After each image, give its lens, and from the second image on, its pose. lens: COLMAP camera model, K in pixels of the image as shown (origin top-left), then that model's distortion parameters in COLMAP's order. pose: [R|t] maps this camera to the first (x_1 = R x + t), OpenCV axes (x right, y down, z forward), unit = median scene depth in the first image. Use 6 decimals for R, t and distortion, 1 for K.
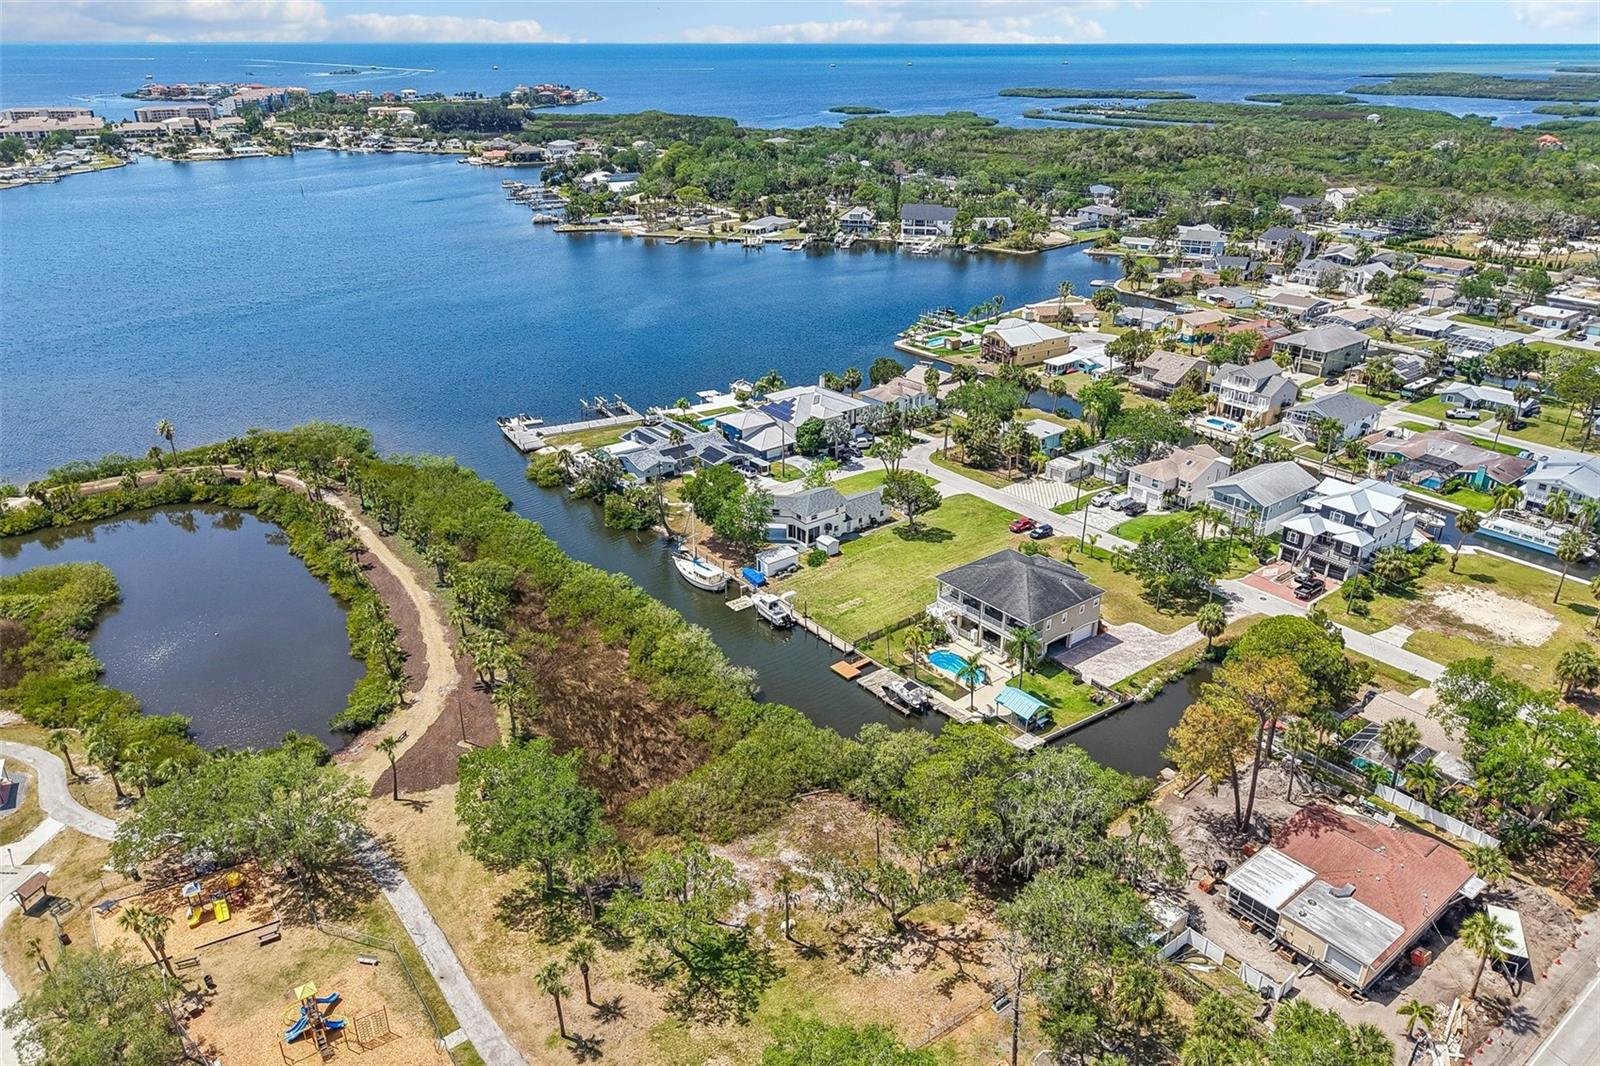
lens RADIAL K [[1118.2, 0, 799.5], [0, 1118.2, 480.9], [0, 0, 1]] dist [0.014771, -0.002016]
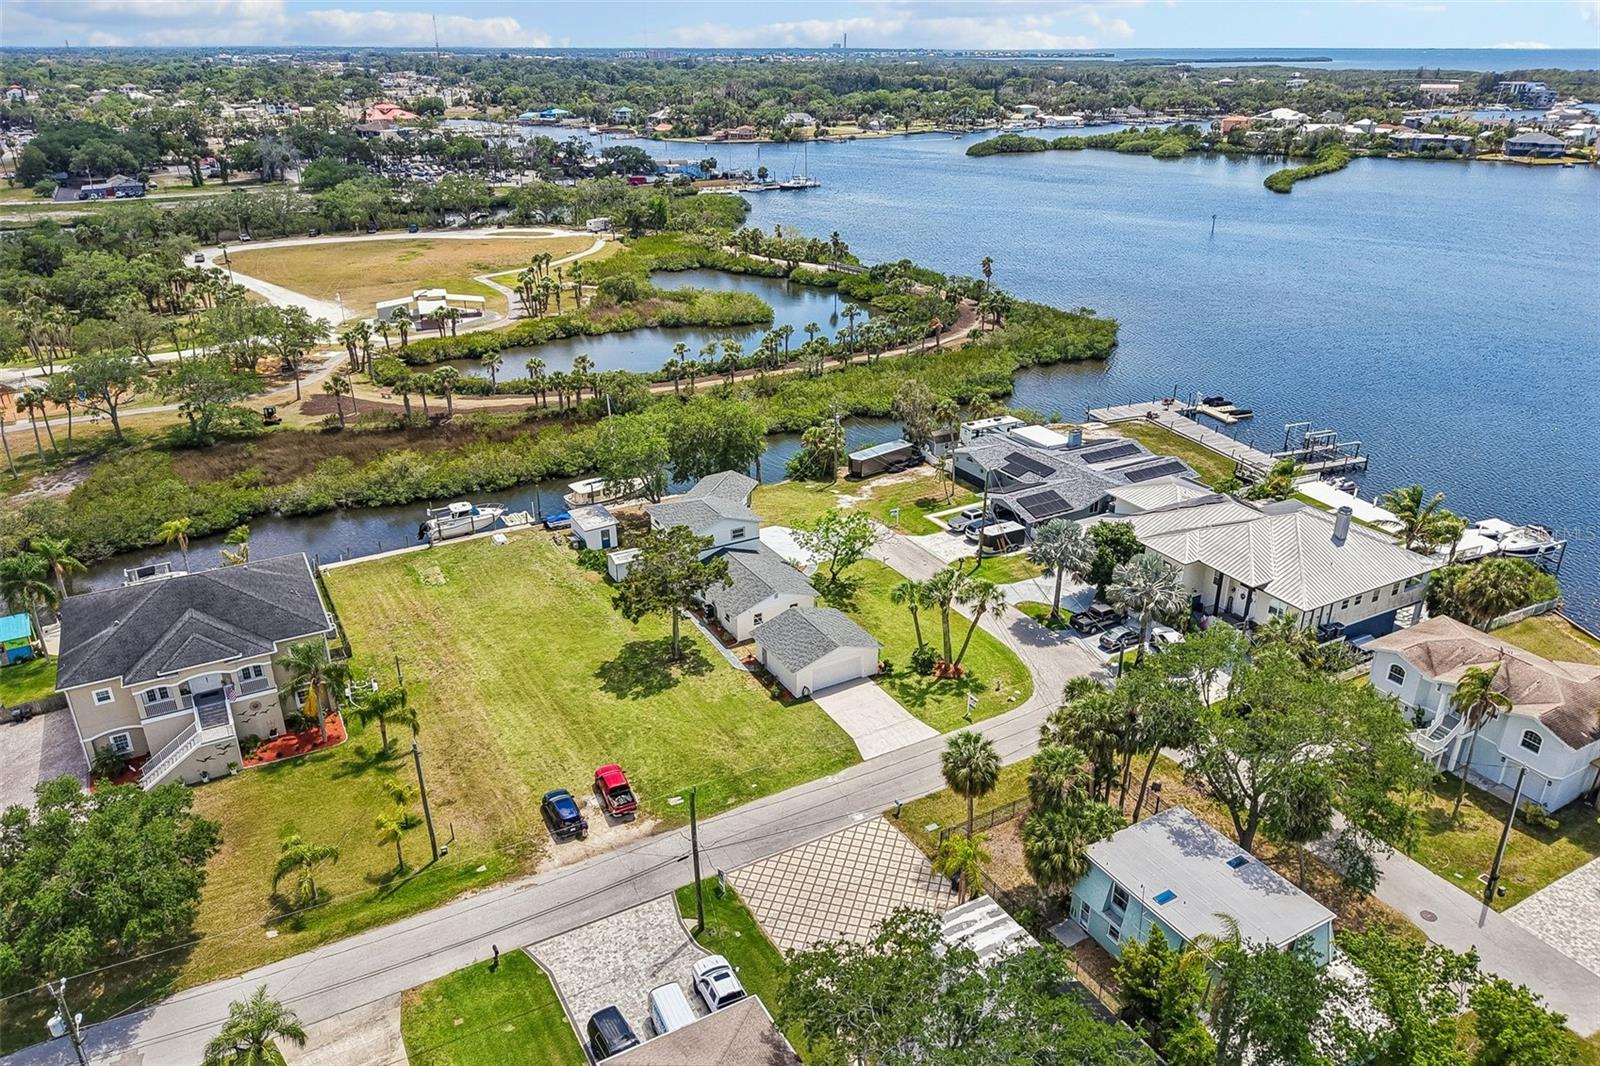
lens RADIAL K [[1110.6, 0, 797.2], [0, 1110.6, 529.6], [0, 0, 1]] dist [0.011099, -0.009027]
pose [[-0.155724, 0.393886, -0.905872, 0.457507], [-0.364158, 0.829576, 0.423312, -0.204410], [0.918226, 0.395800, 0.014252, 0.907738]]
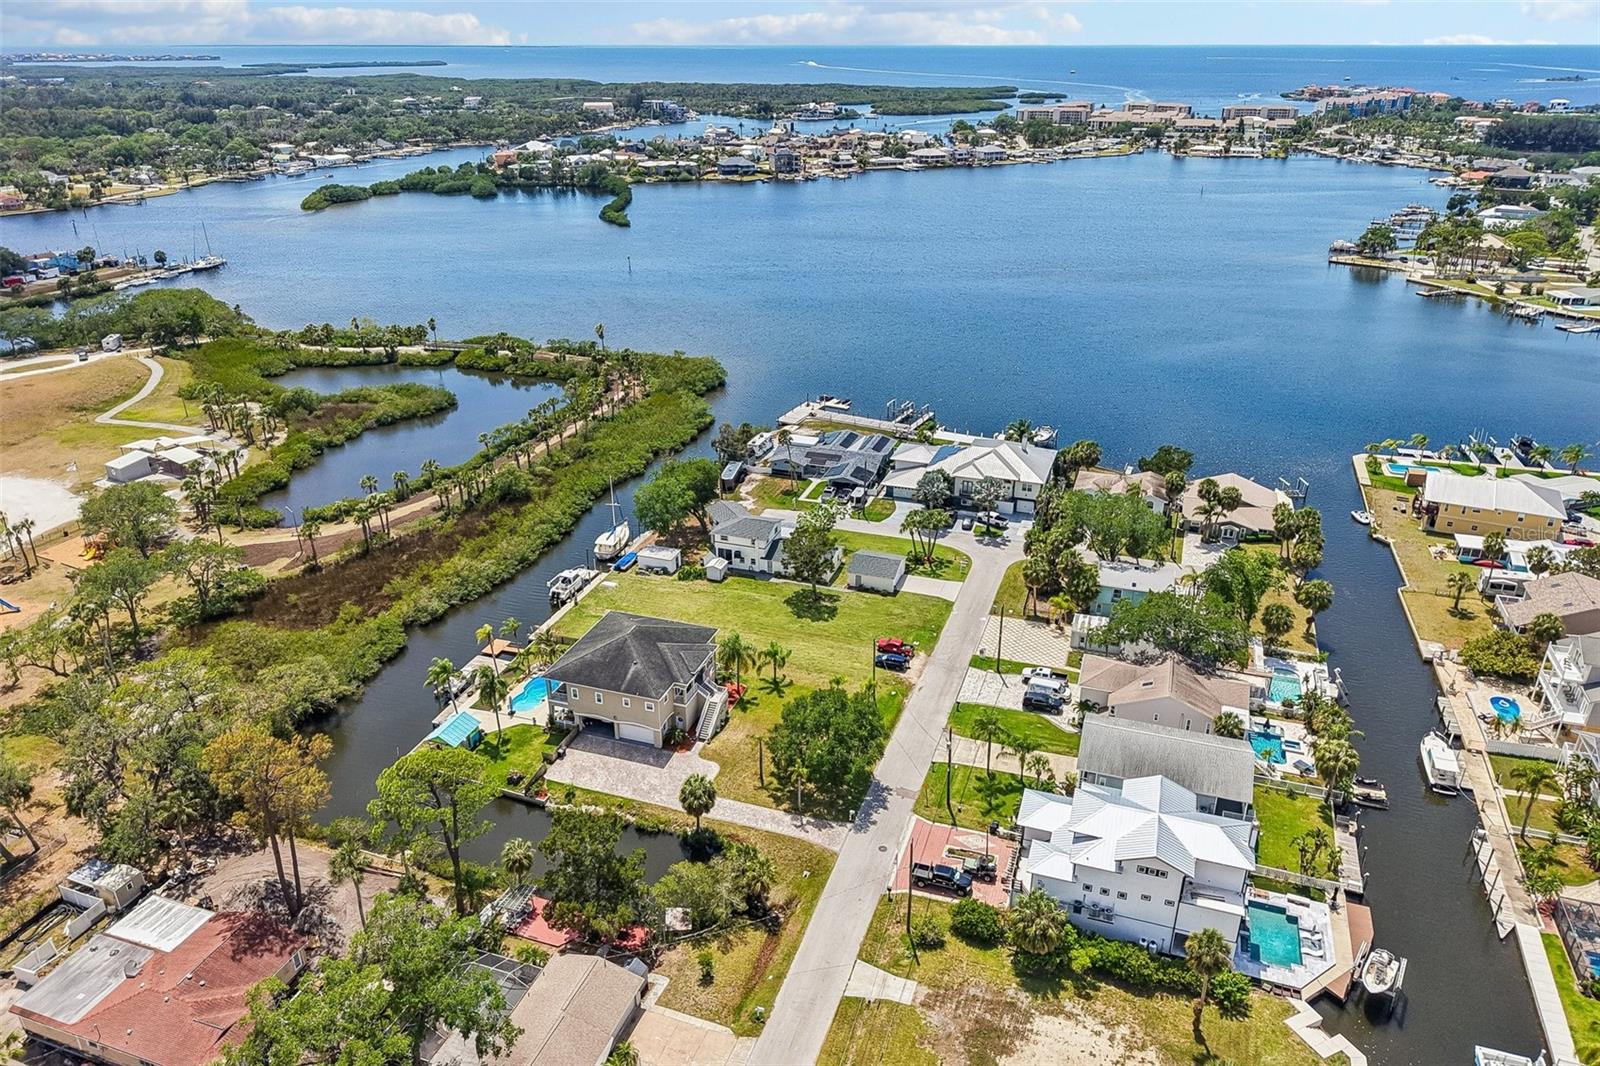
lens RADIAL K [[1094.1, 0, 800.0], [0, 1094.1, 533.0], [0, 0, 1]] dist [0.034955, -0.039029]
pose [[0.542058, 0.344938, -0.766284, 0.656205], [-0.310888, 0.929490, 0.198487, -0.152616], [0.780719, 0.130637, 0.611074, 0.407335]]
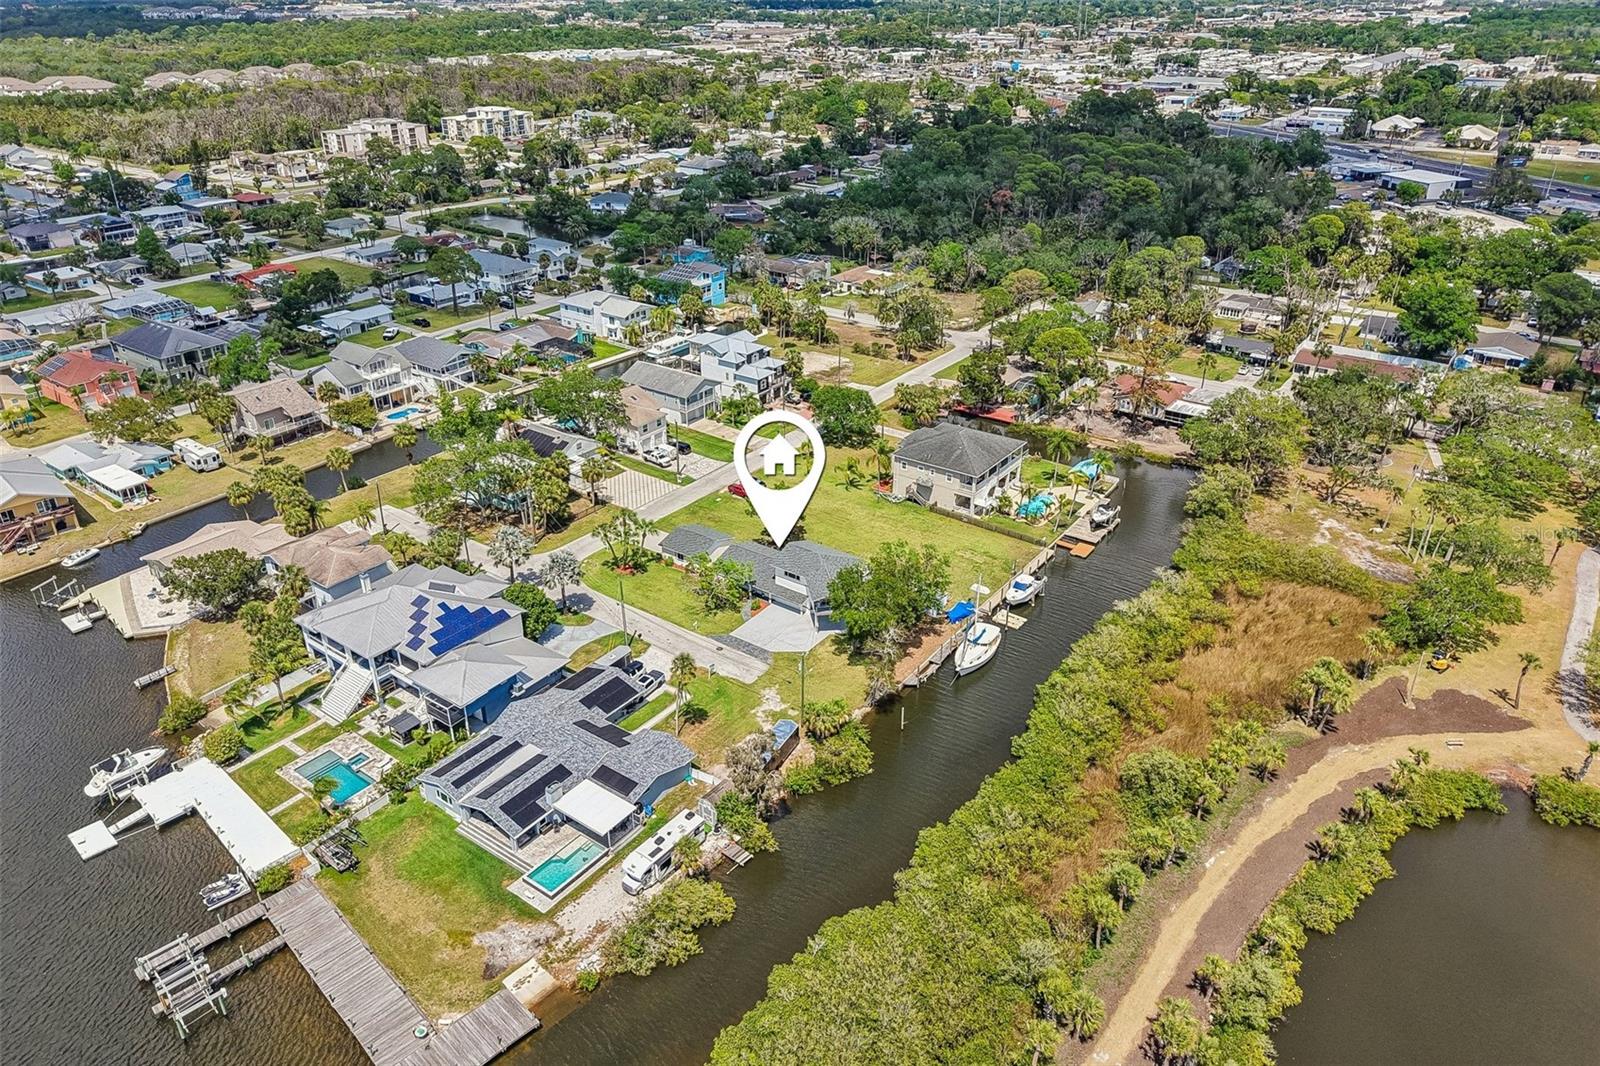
lens RADIAL K [[1110.6, 0, 797.2], [0, 1110.6, 529.6], [0, 0, 1]] dist [0.011099, -0.009027]
pose [[-0.272700, -0.432670, 0.859321, -0.579221], [0.354554, 0.785116, 0.507823, -0.359091], [-0.894386, 0.443159, -0.060696, 0.918273]]
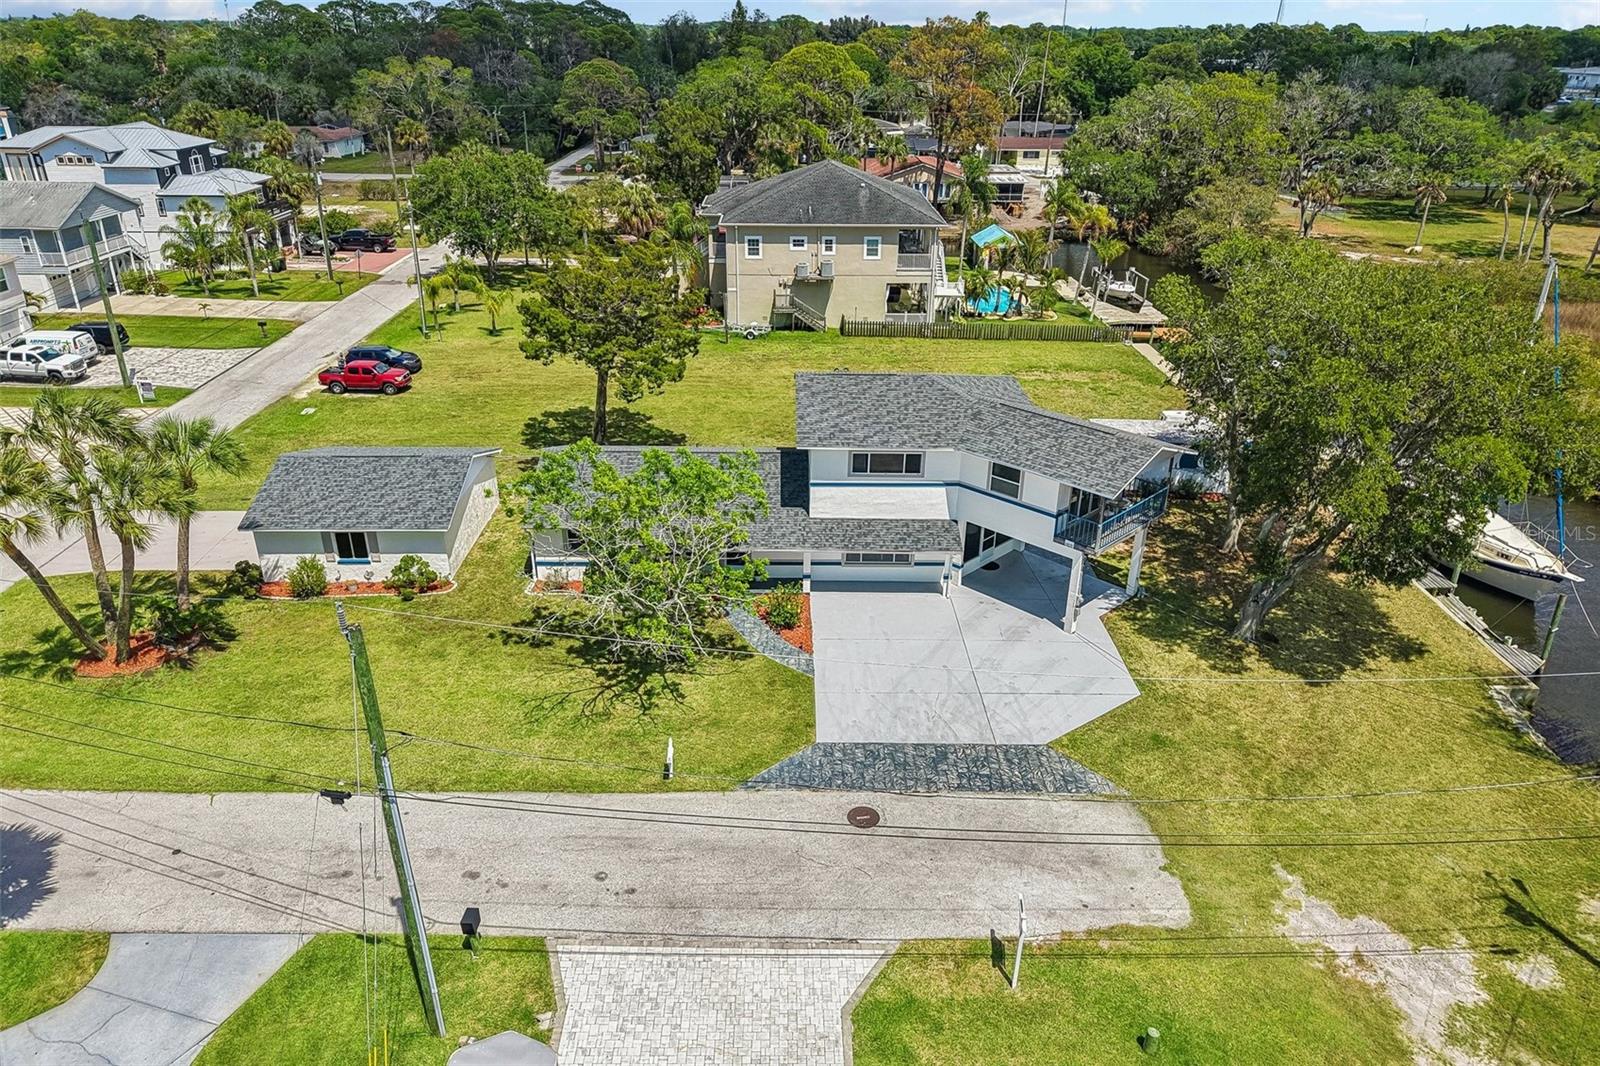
lens RADIAL K [[1062.8, 0, 800.0], [0, 1062.8, 533.0], [0, 0, 1]] dist [0.014651, -0.002378]
pose [[-0.792521, -0.269787, 0.546923, -0.086477], [0.213308, 0.717543, 0.663047, -0.101850], [-0.571323, 0.642142, -0.511120, 1.000363]]
